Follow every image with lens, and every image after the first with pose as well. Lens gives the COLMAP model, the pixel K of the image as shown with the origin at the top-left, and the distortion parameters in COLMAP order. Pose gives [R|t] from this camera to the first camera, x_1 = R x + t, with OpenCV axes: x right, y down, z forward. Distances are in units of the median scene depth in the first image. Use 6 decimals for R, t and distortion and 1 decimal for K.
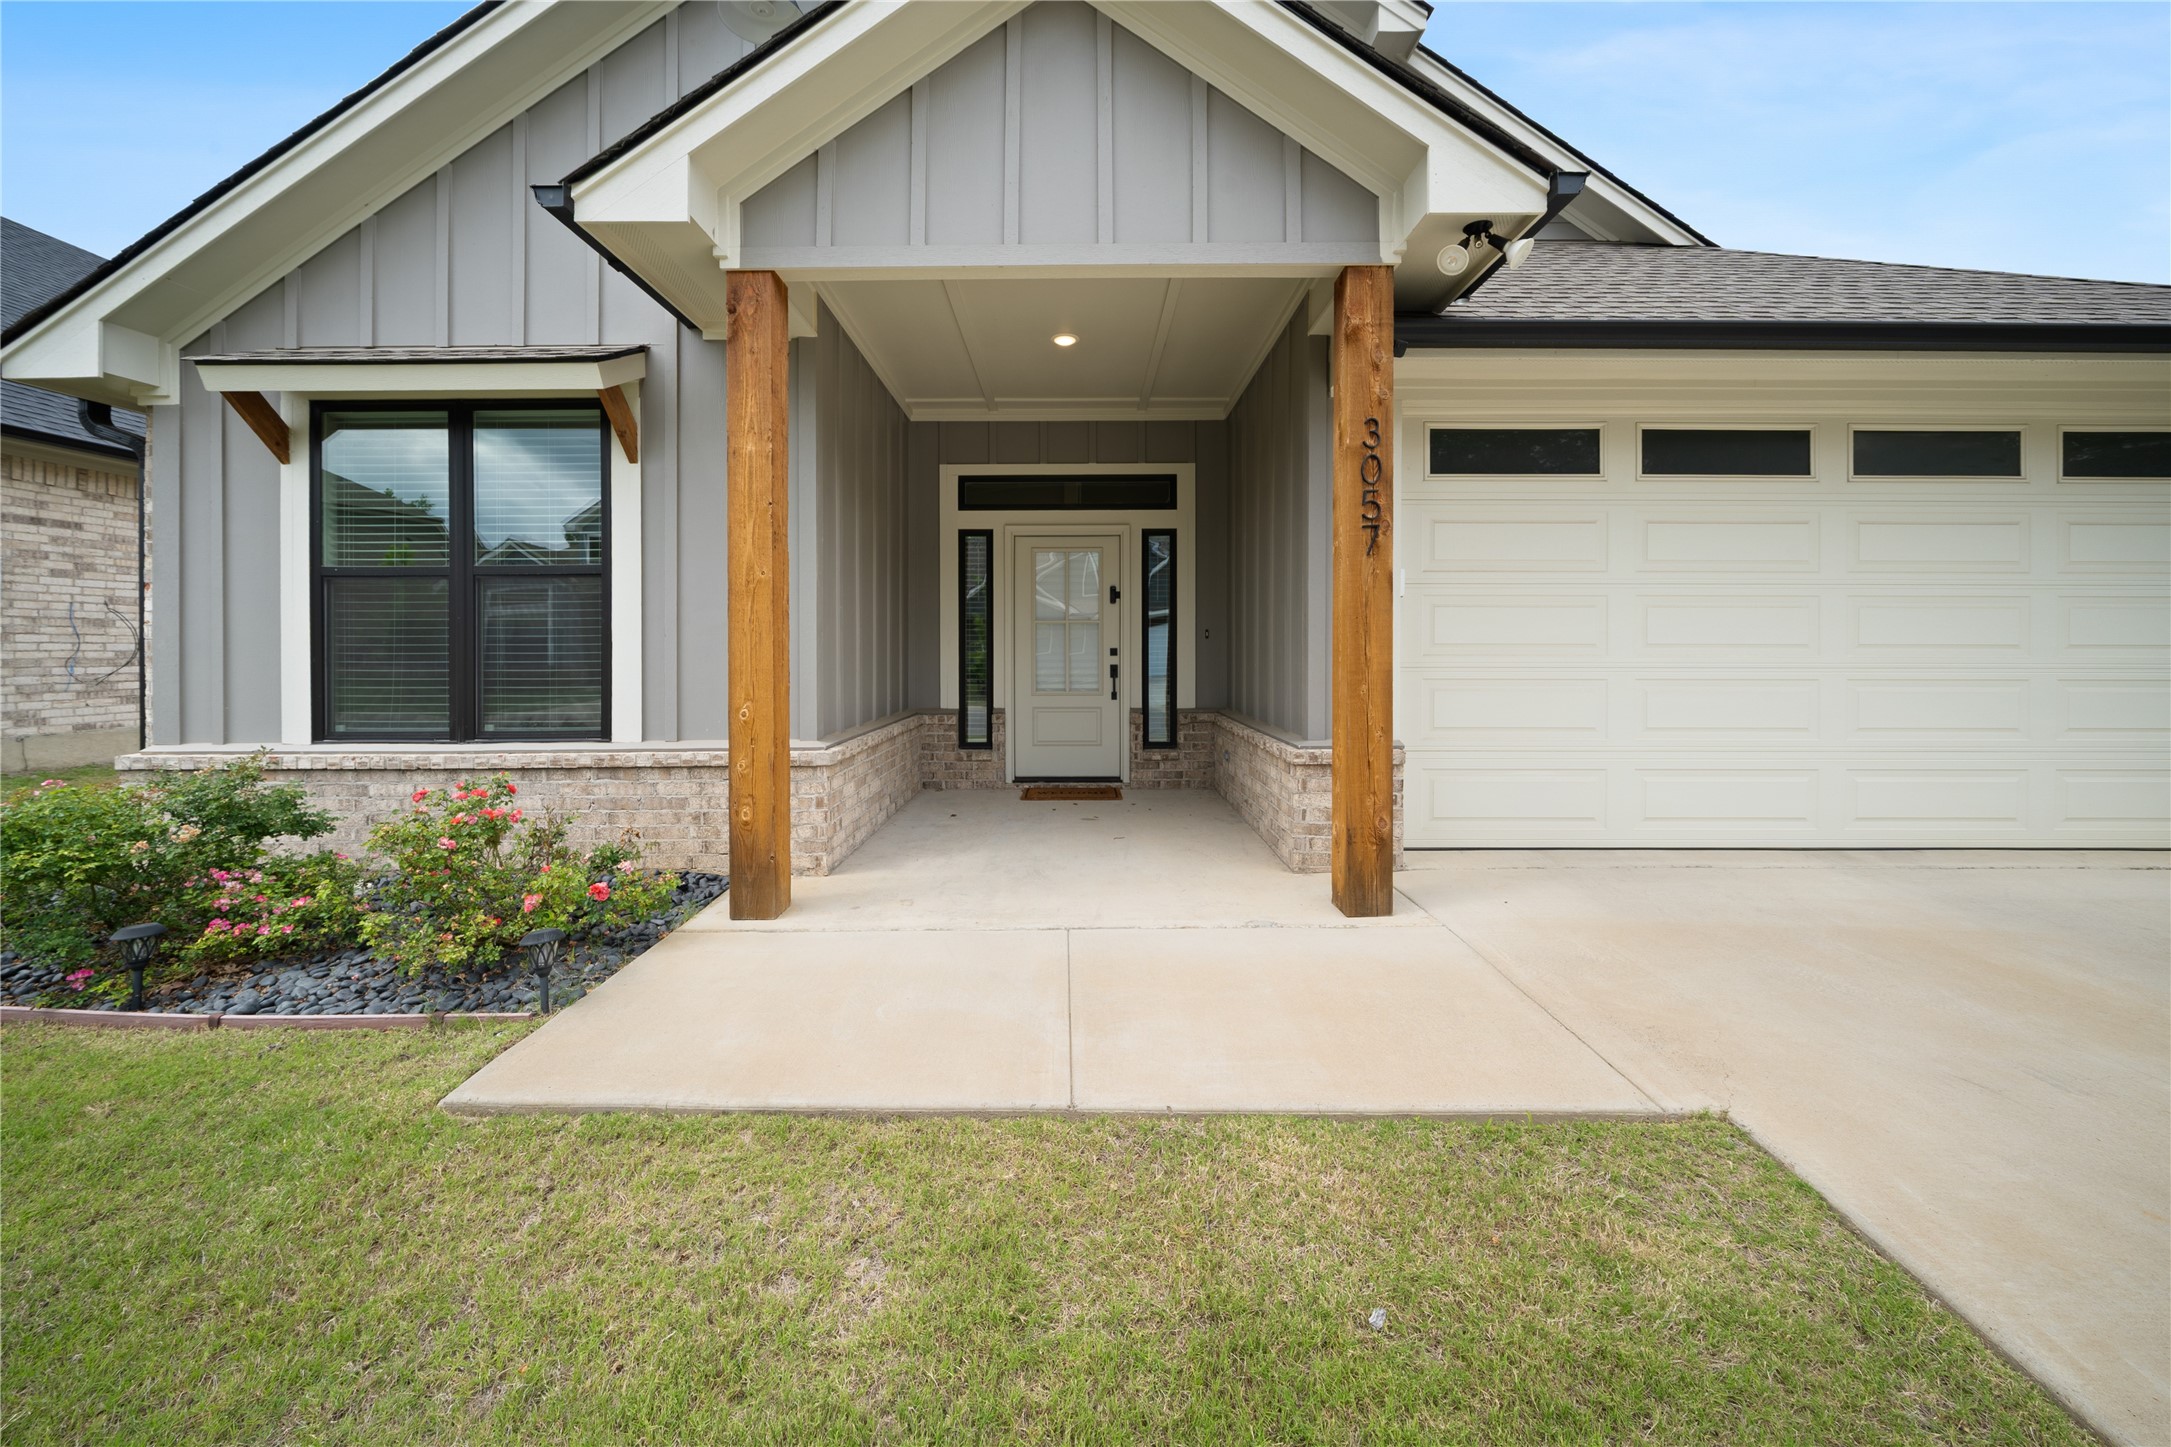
lens RADIAL K [[788.5, 0, 1082.8], [0, 788.5, 691.4], [0, 0, 1]] dist [-0.013883, 0.000047]
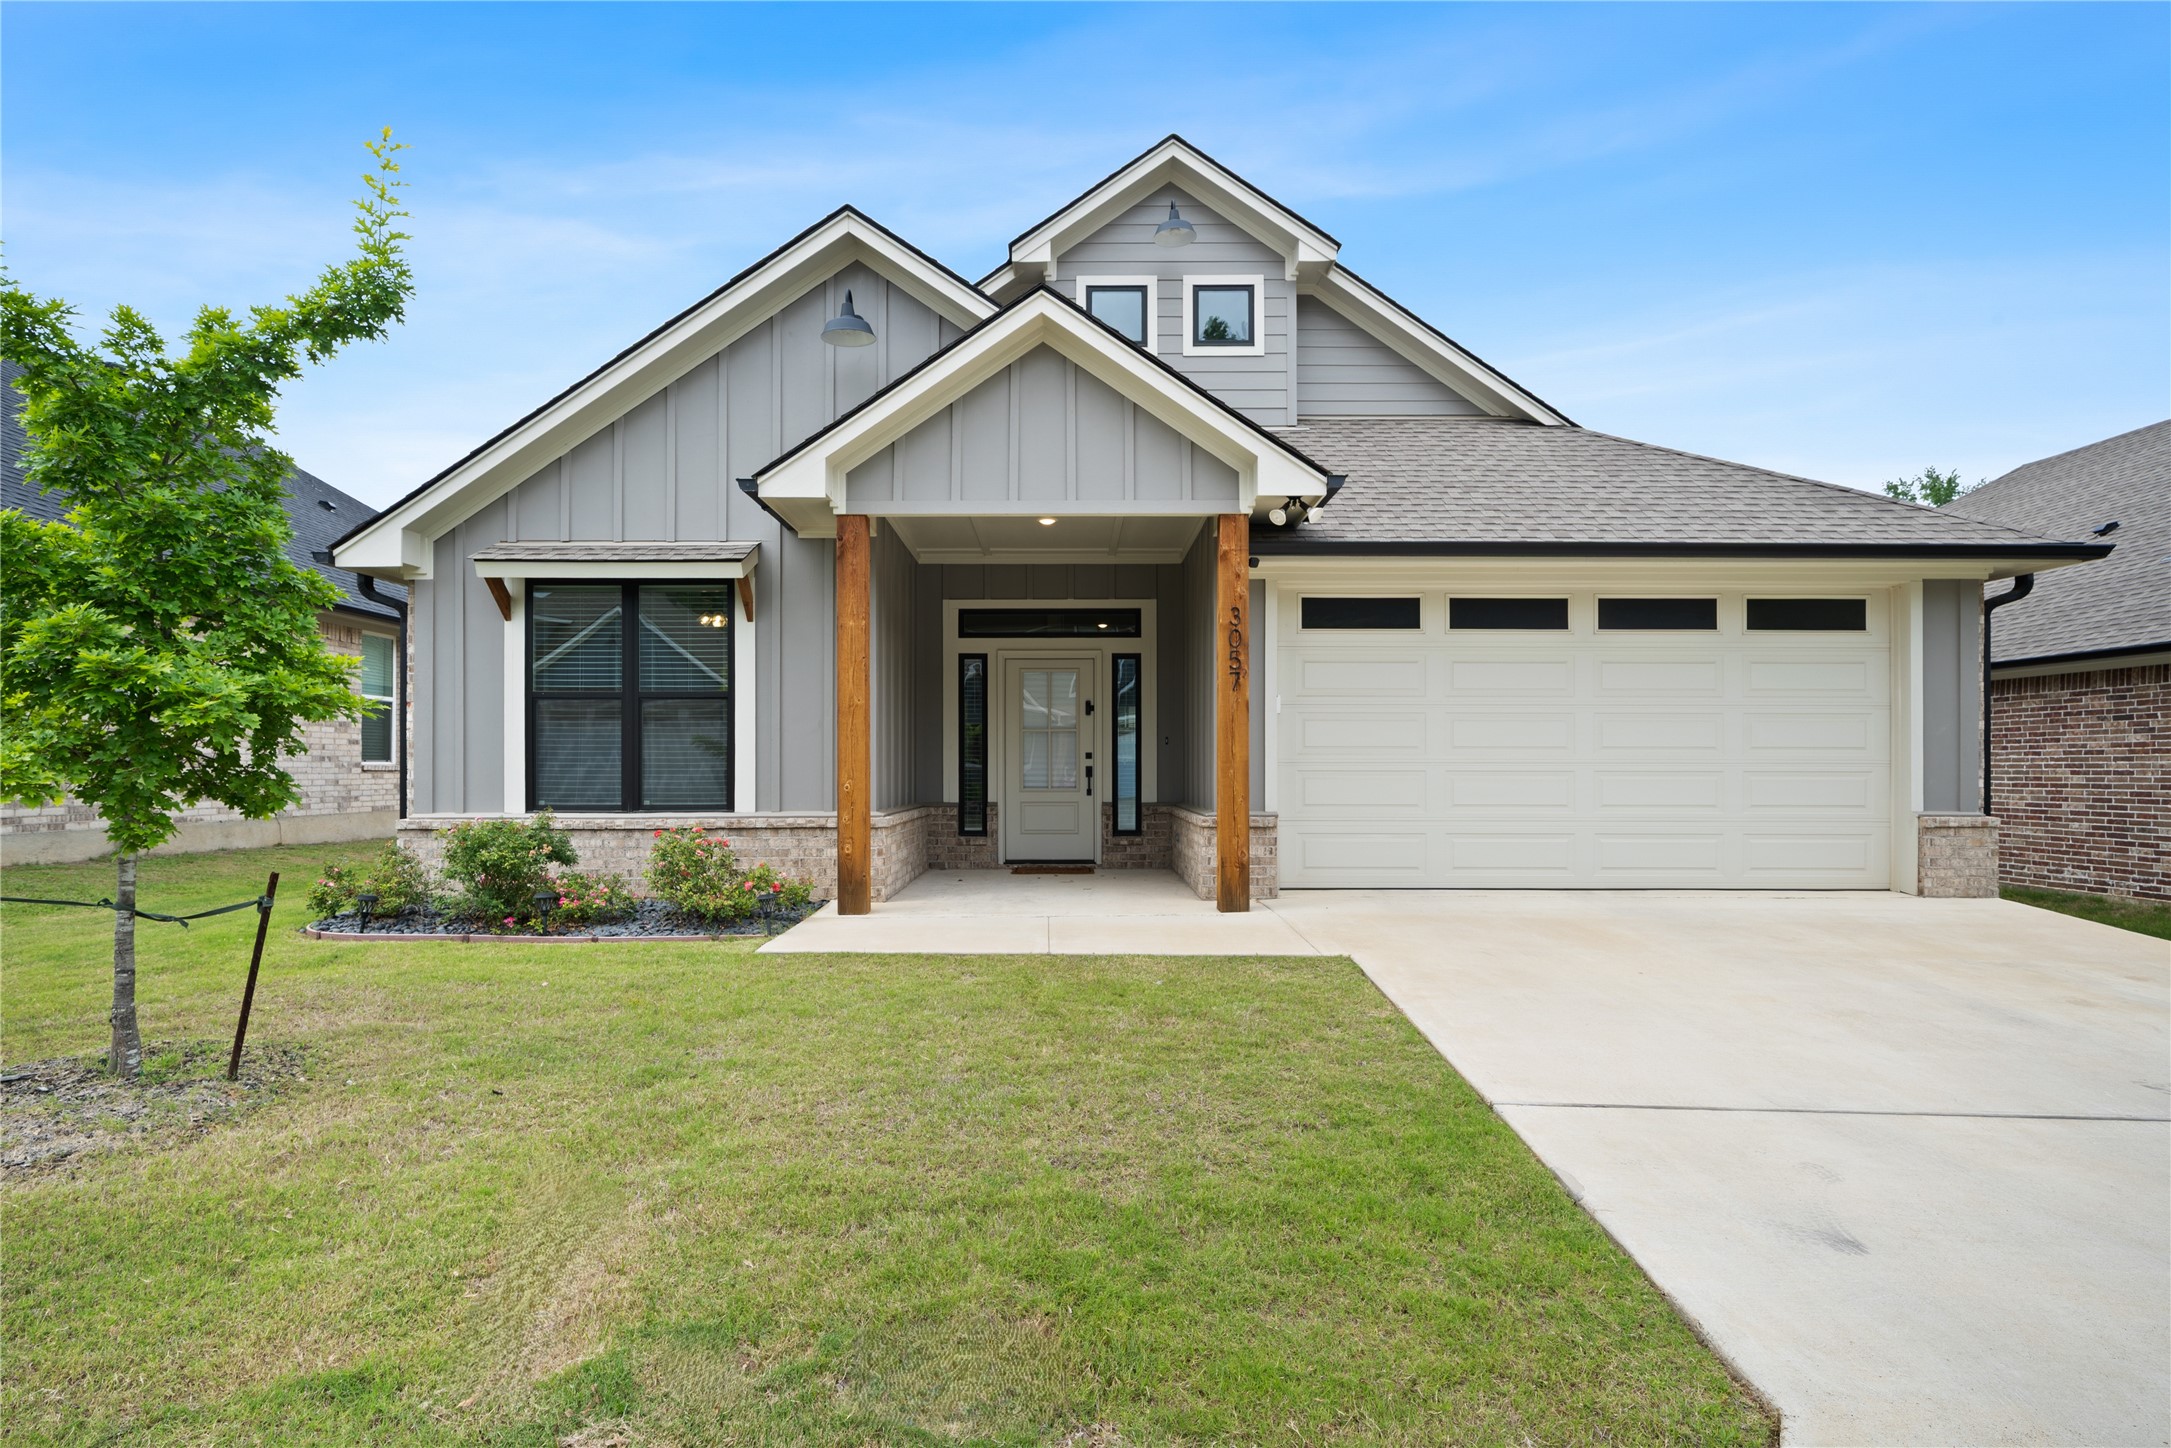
lens RADIAL K [[1062.0, 0, 1162.8], [0, 1062.0, 765.9], [0, 0, 1]] dist [0.000835, 0.000049]
pose [[0.996552, -0.000827, 0.082961, 0.029646], [0.005254, 0.998572, -0.053165, 0.087578], [-0.082799, 0.053418, 0.995134, -1.034537]]
